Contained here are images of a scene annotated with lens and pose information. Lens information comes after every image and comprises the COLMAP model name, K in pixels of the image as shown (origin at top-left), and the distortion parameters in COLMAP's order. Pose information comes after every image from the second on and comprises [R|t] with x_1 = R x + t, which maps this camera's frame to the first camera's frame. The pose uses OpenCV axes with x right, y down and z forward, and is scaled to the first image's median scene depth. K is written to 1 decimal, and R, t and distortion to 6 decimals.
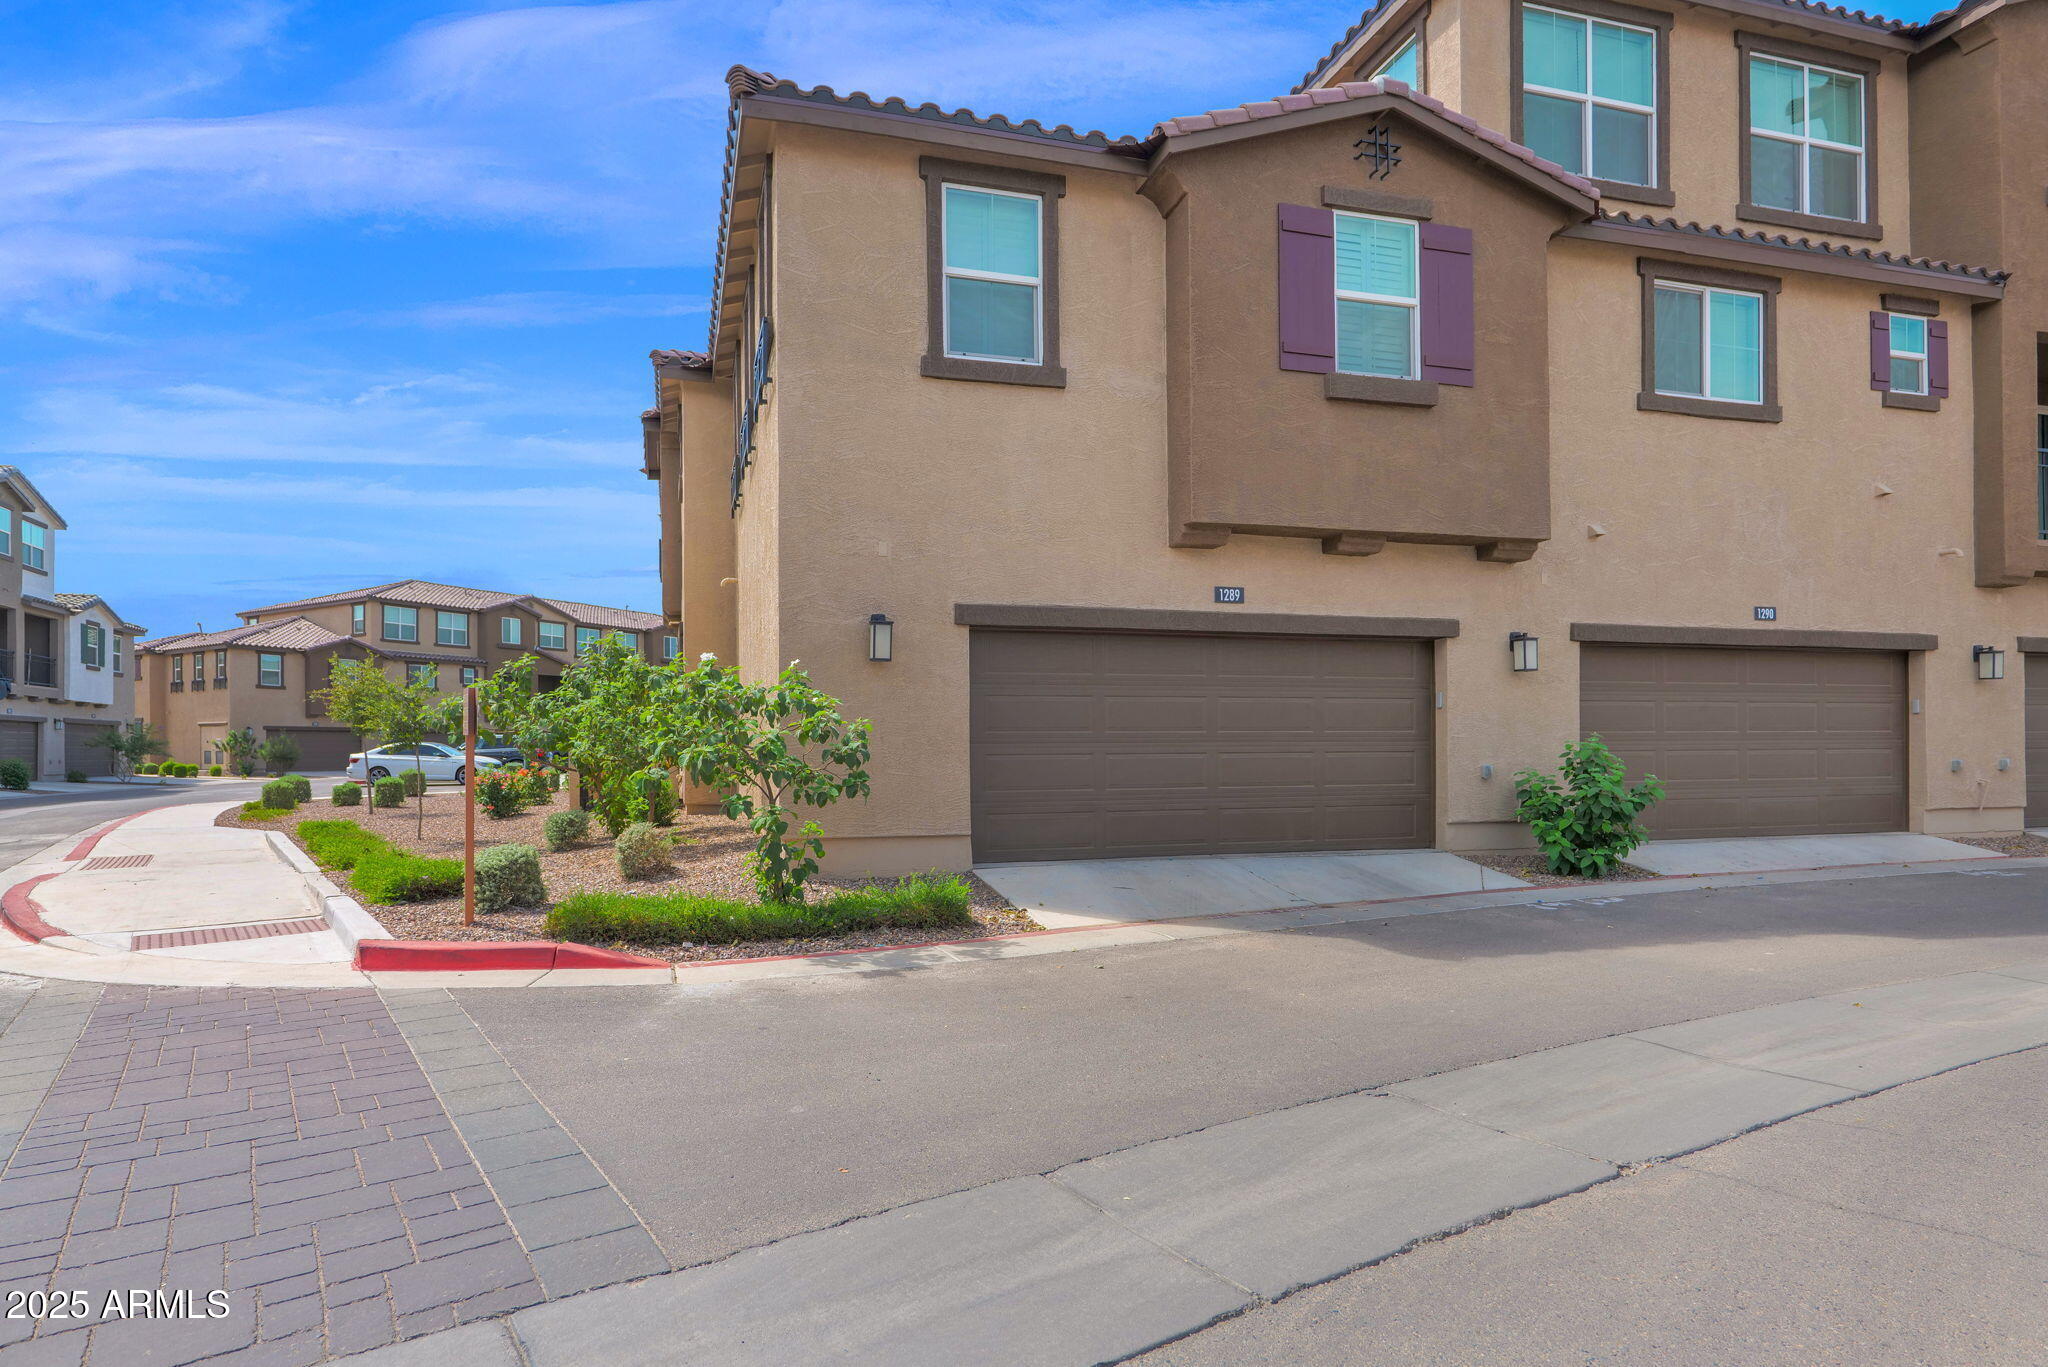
lens RADIAL K [[979.7, 0, 1024.2], [0, 979.7, 733.6], [0, 0, 1]] dist [-0.002655, -0.000135]
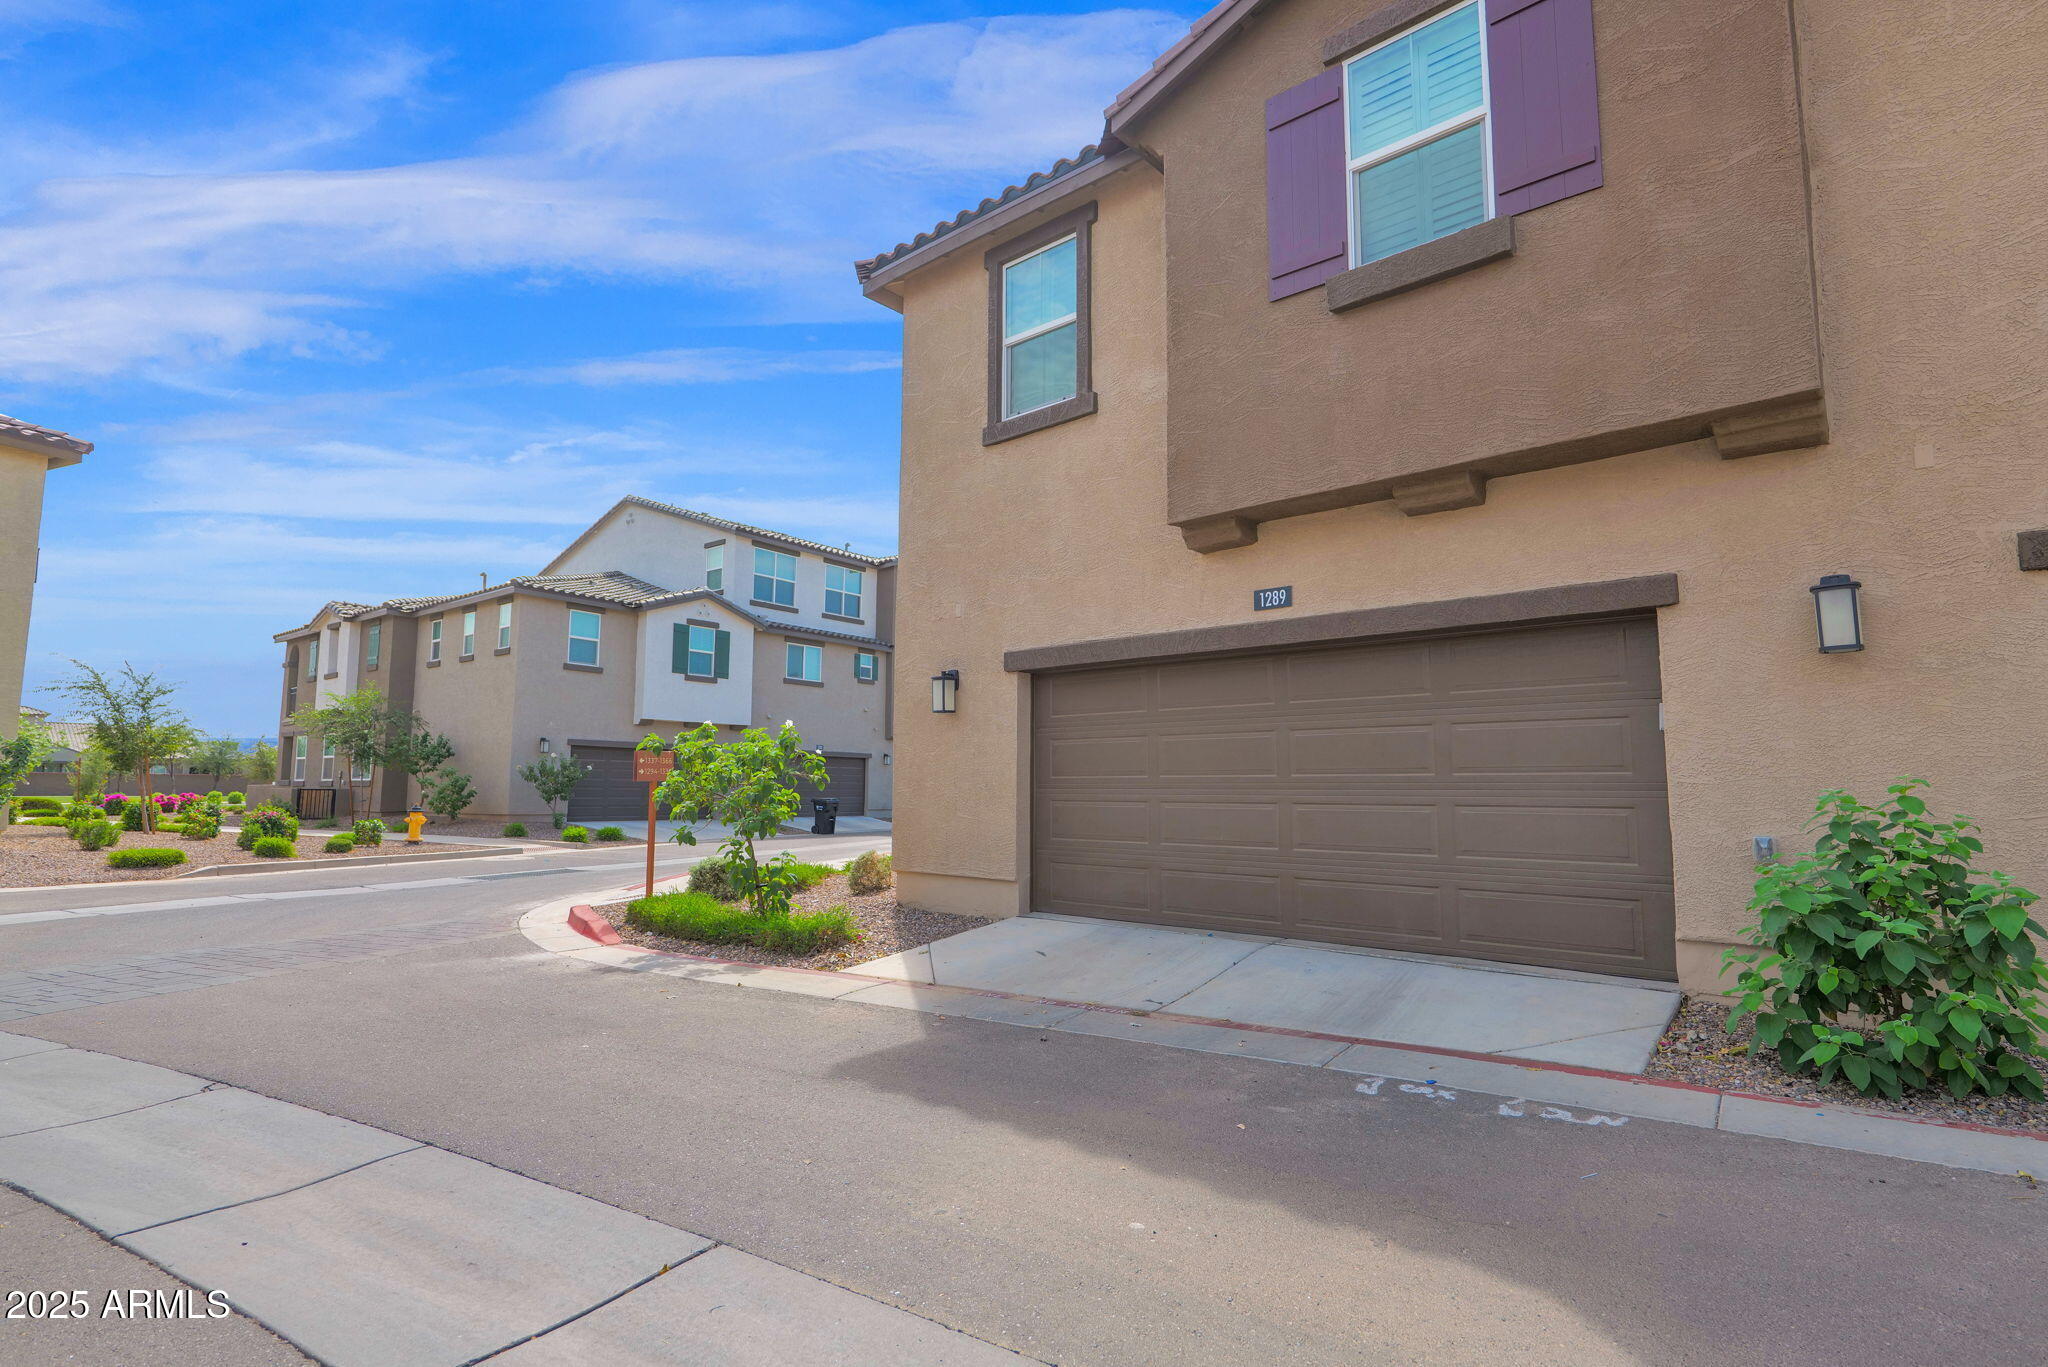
lens RADIAL K [[956.9, 0, 1033.5], [0, 956.9, 689.5], [0, 0, 1]] dist [-0.004789, -0.000580]
pose [[0.590531, -0.077258, -0.803308, 0.722983], [0.003293, 0.995629, -0.093333, 0.000369], [0.807008, 0.052471, 0.588205, 0.419027]]
